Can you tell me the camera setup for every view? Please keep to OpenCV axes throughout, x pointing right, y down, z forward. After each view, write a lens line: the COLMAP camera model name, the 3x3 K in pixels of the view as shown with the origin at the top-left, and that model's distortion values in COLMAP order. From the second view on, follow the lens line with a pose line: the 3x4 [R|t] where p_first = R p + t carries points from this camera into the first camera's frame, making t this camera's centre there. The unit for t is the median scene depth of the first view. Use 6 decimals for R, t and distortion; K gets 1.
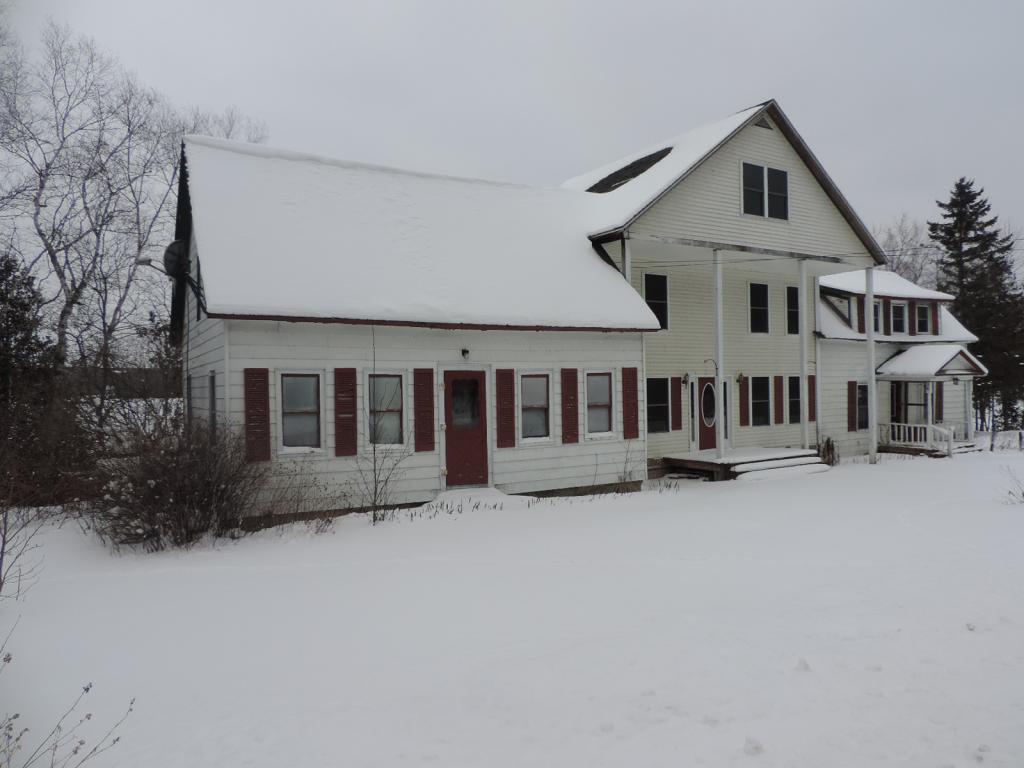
lens RADIAL K [[730.7, 0, 520.7], [0, 730.7, 387.5], [0, 0, 1]] dist [-0.014774, 0.004766]
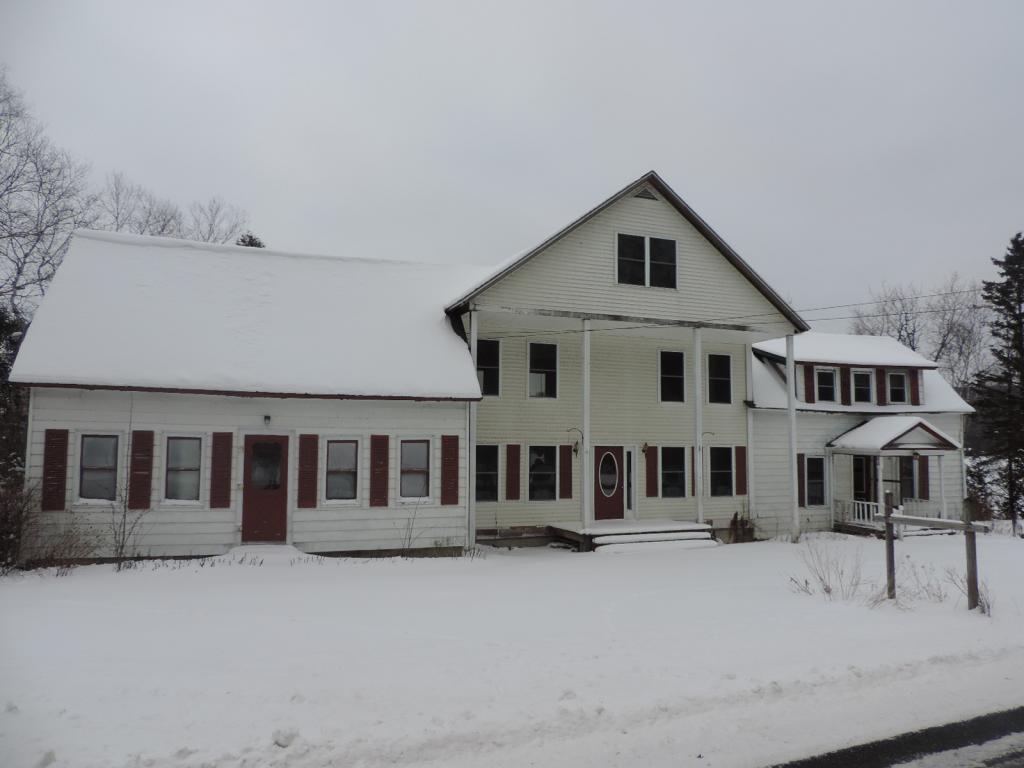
lens RADIAL K [[730.7, 0, 516.5], [0, 730.7, 386.4], [0, 0, 1]] dist [-0.014774, 0.004766]
pose [[0.981295, 0.008230, -0.192335, 0.371167], [-0.024536, 0.996285, -0.082550, -0.010903], [0.190941, 0.085725, 0.977851, 0.001598]]
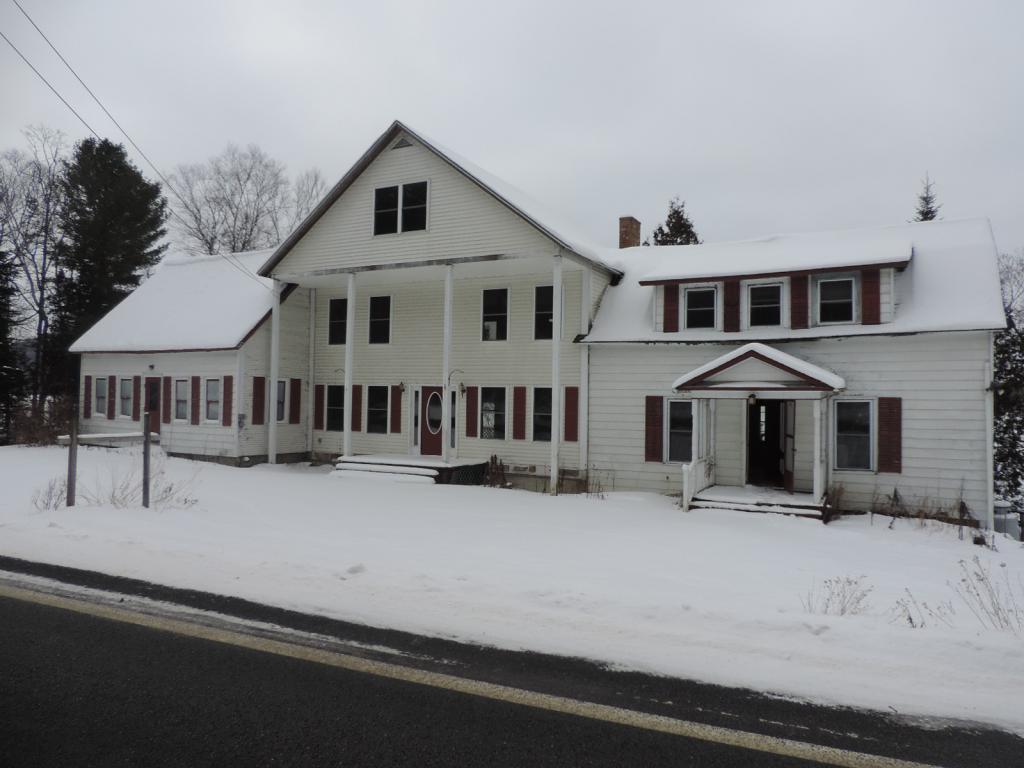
lens RADIAL K [[730.7, 0, 518.8], [0, 730.7, 380.6], [0, 0, 1]] dist [-0.014774, 0.004766]
pose [[0.499033, 0.006173, -0.866561, 1.394957], [-0.028723, 0.999543, -0.009421, -0.017640], [0.866107, 0.029592, 0.498982, 0.663159]]
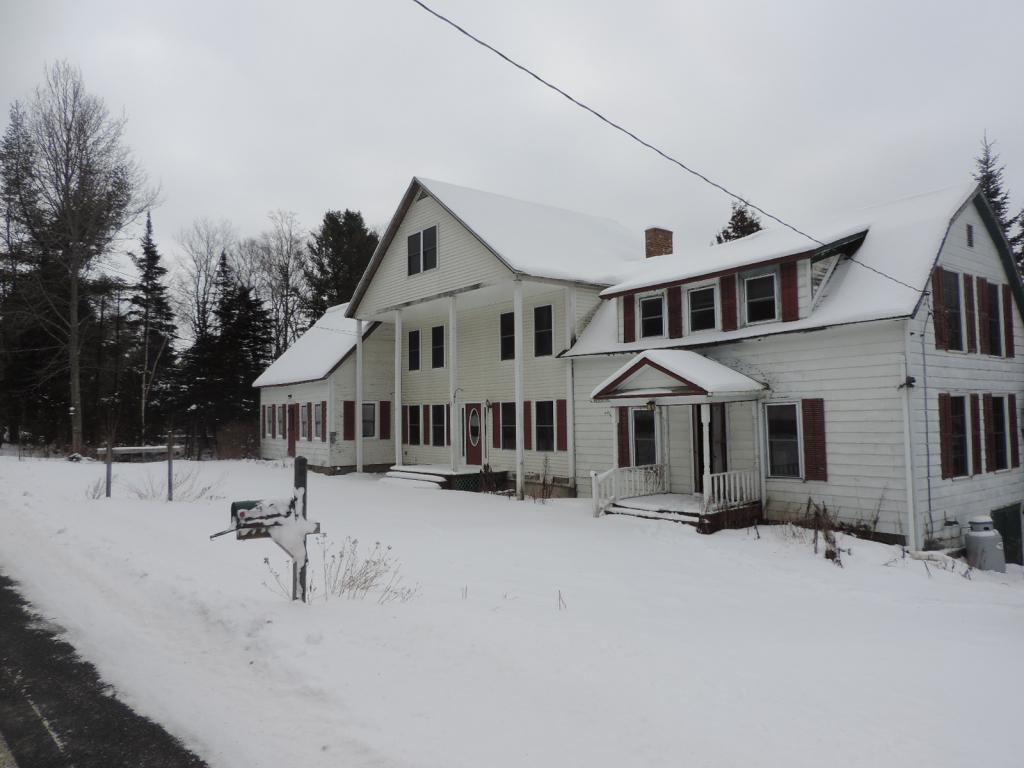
lens RADIAL K [[730.7, 0, 514.7], [0, 730.7, 378.1], [0, 0, 1]] dist [-0.014774, 0.004766]
pose [[0.101643, -0.032659, -0.994285, 1.627617], [0.009528, 0.999447, -0.031854, -0.018658], [0.994775, -0.006236, 0.101898, 1.078705]]
